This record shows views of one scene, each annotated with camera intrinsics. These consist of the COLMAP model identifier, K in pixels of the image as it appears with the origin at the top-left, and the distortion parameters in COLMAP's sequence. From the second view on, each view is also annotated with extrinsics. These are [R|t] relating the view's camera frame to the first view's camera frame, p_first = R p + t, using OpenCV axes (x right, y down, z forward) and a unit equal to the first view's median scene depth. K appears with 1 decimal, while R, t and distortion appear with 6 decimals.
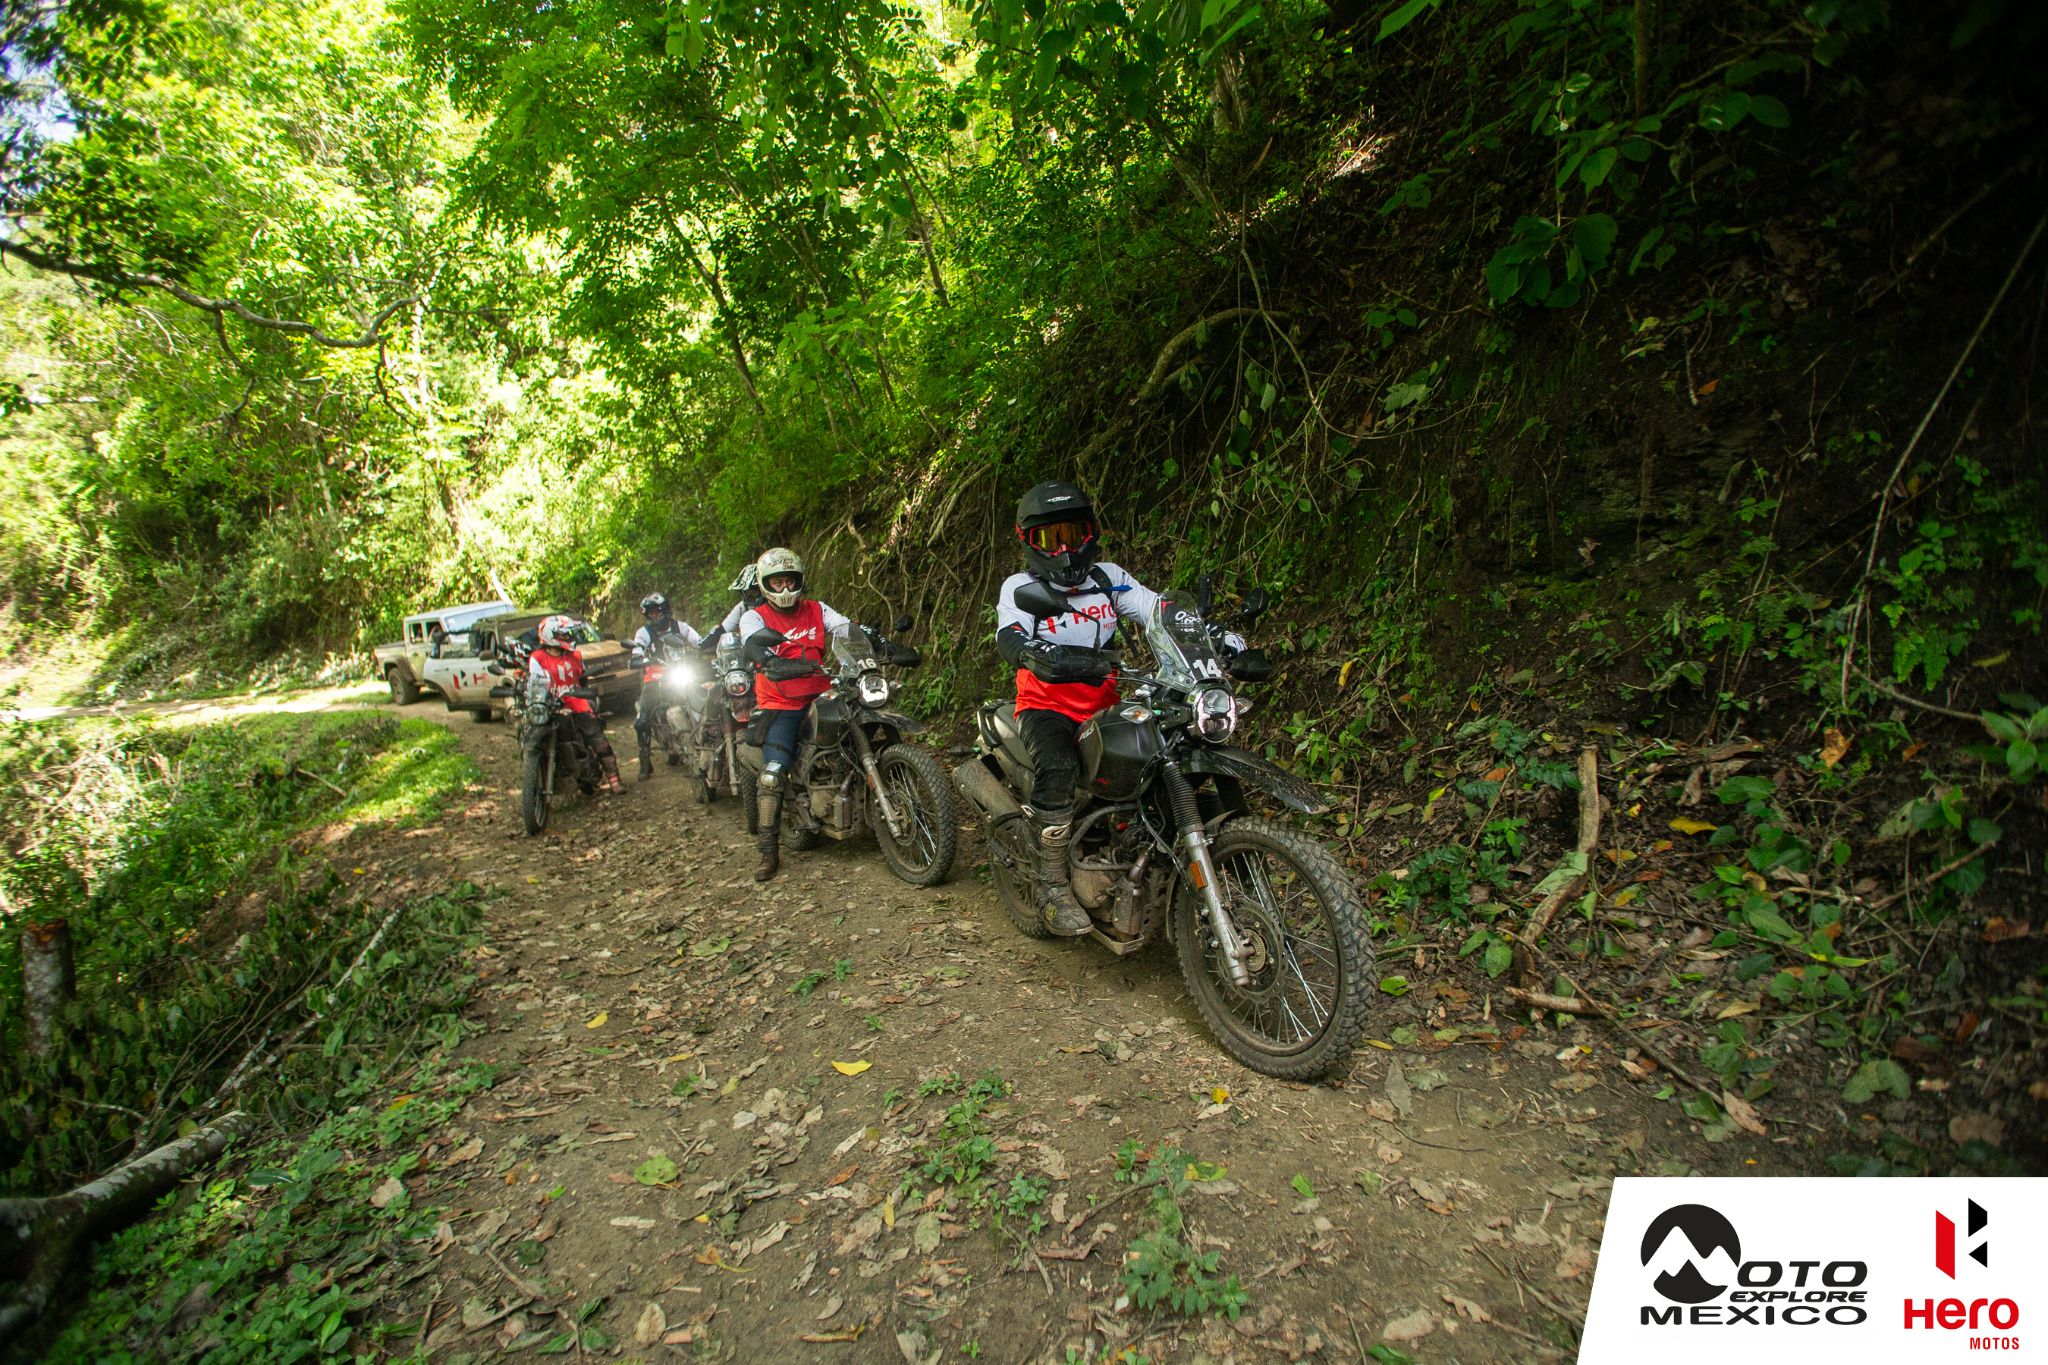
lens RADIAL K [[1031.9, 0, 1014.3], [0, 1031.9, 681.4], [0, 0, 1]] dist [-0.050749, 0.030565]
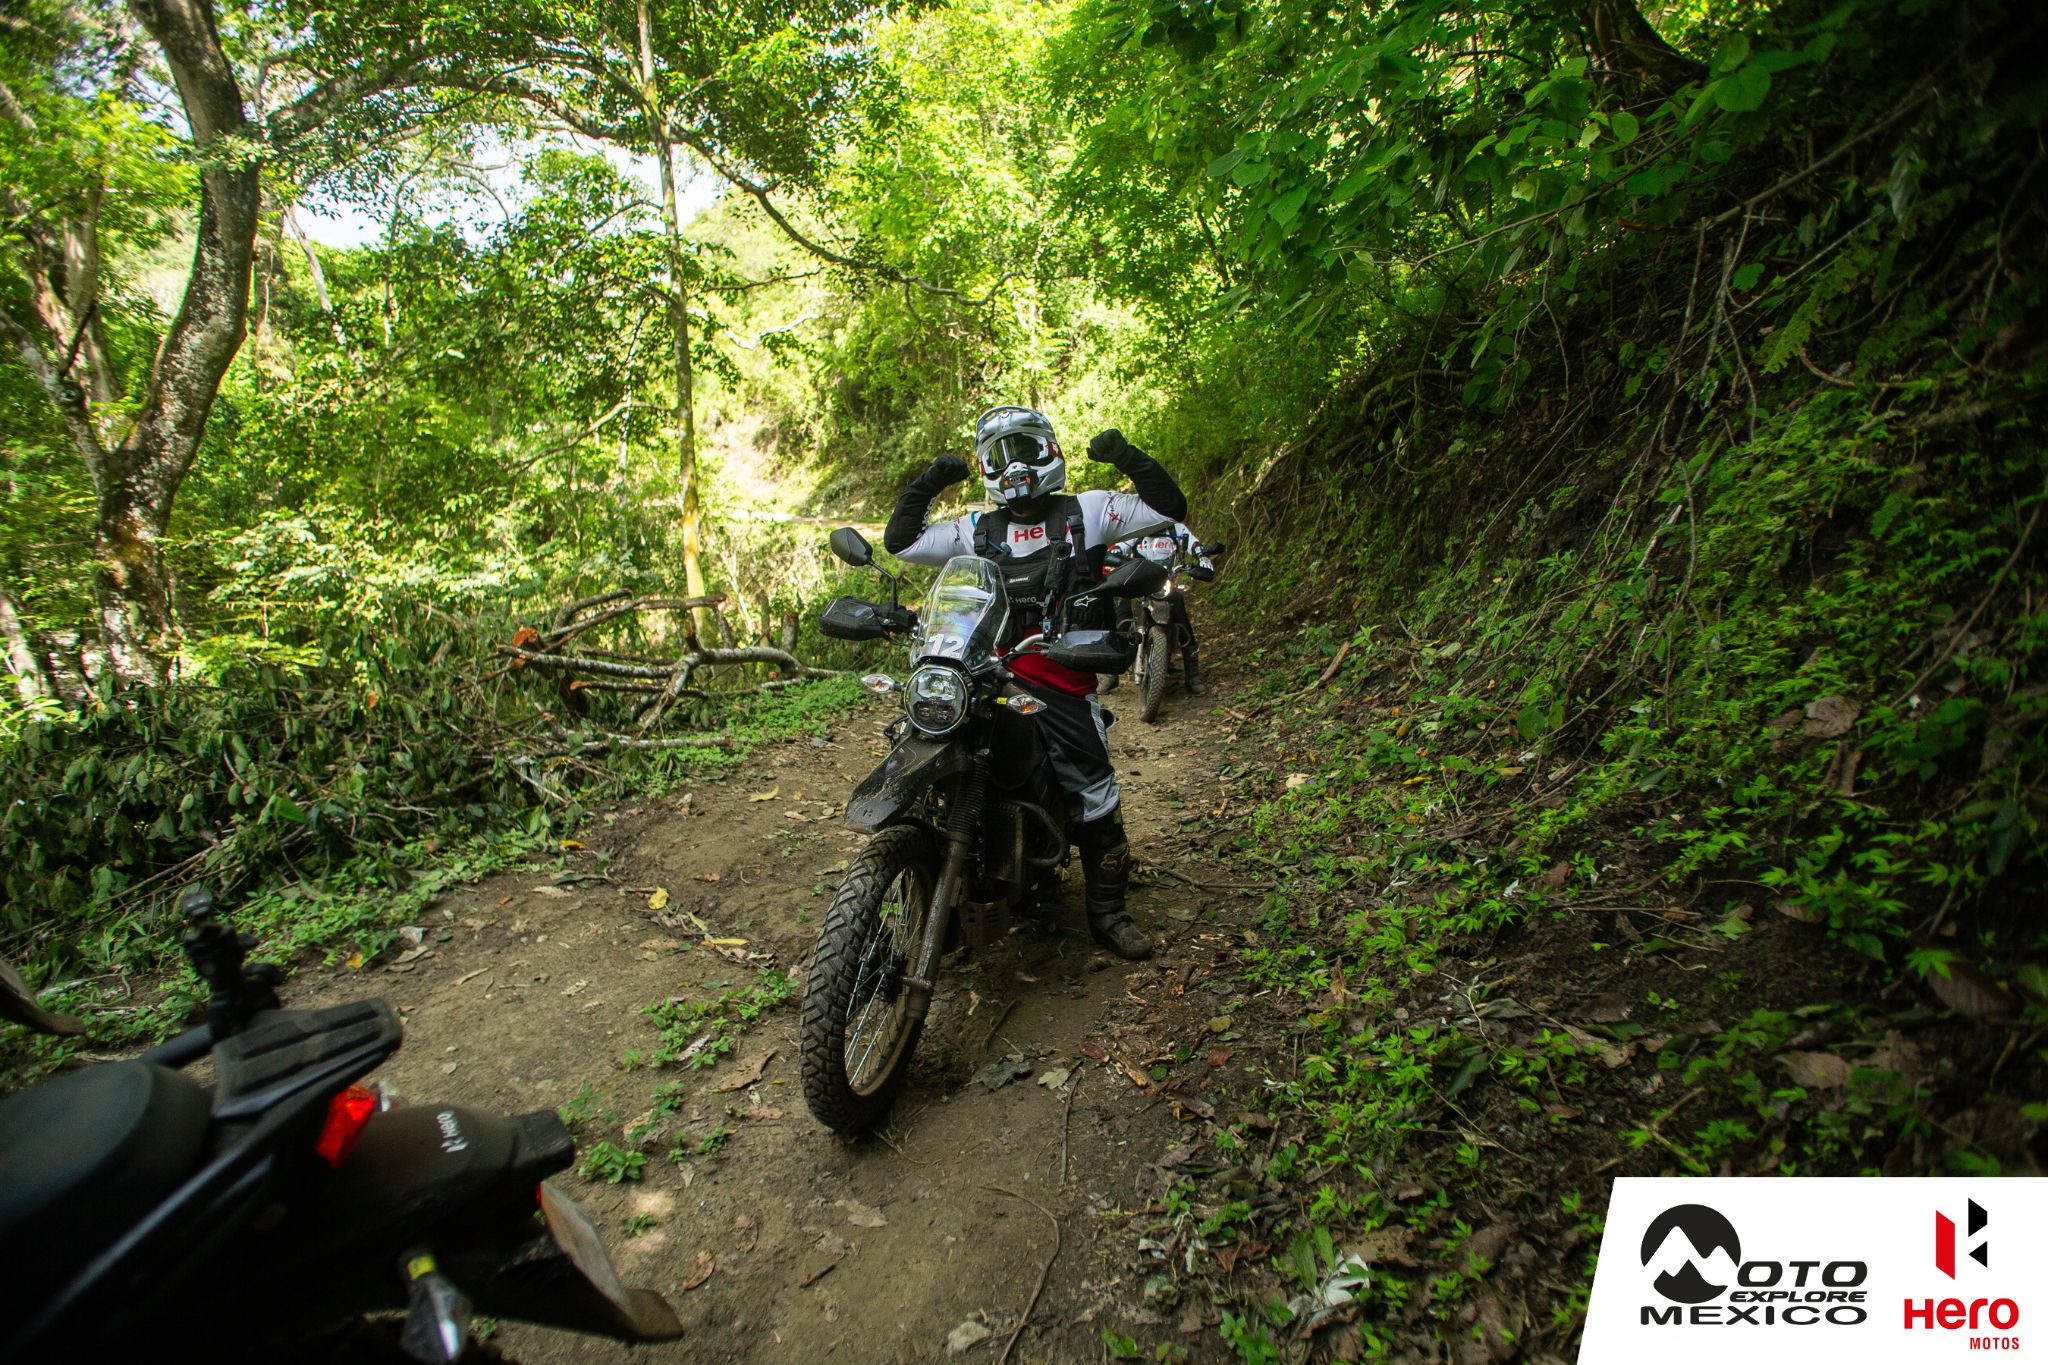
lens RADIAL K [[1031.9, 0, 1009.1], [0, 1031.9, 672.9], [0, 0, 1]] dist [-0.050749, 0.030565]
pose [[0.844854, 0.215001, -0.489894, 0.161985], [-0.171051, 0.976185, 0.133432, -0.005493], [0.506916, -0.028934, 0.861510, -0.196139]]
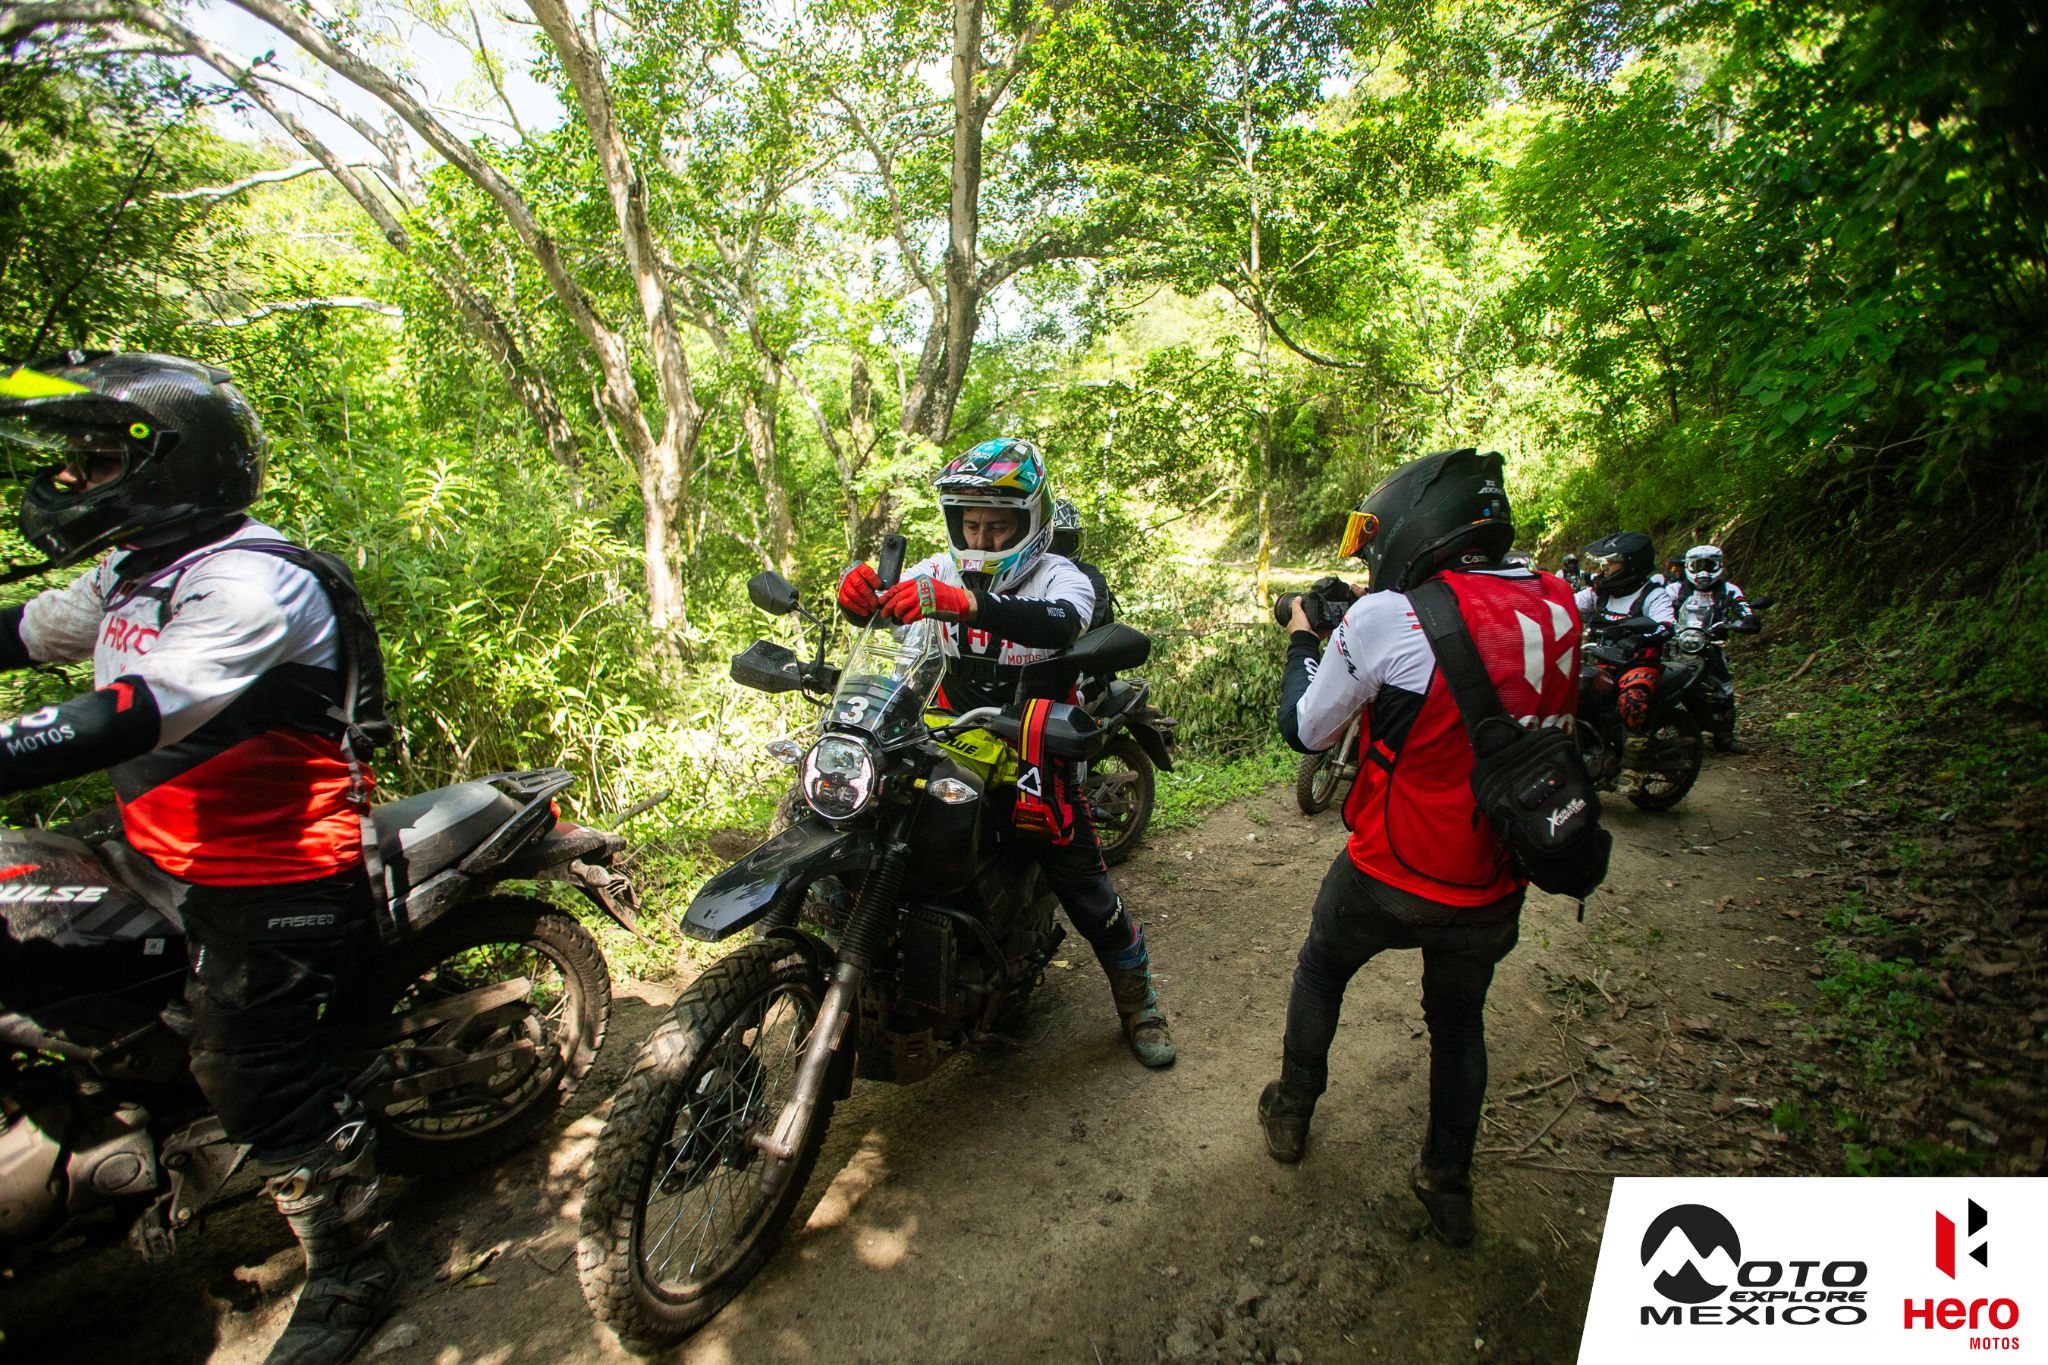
lens RADIAL K [[1031.9, 0, 1008.2], [0, 1031.9, 683.1], [0, 0, 1]] dist [-0.050749, 0.030565]
pose [[0.644054, 0.230865, -0.729311, 0.207780], [-0.169598, 0.972741, 0.158152, 0.014307], [0.745943, 0.021832, 0.665652, -0.526254]]
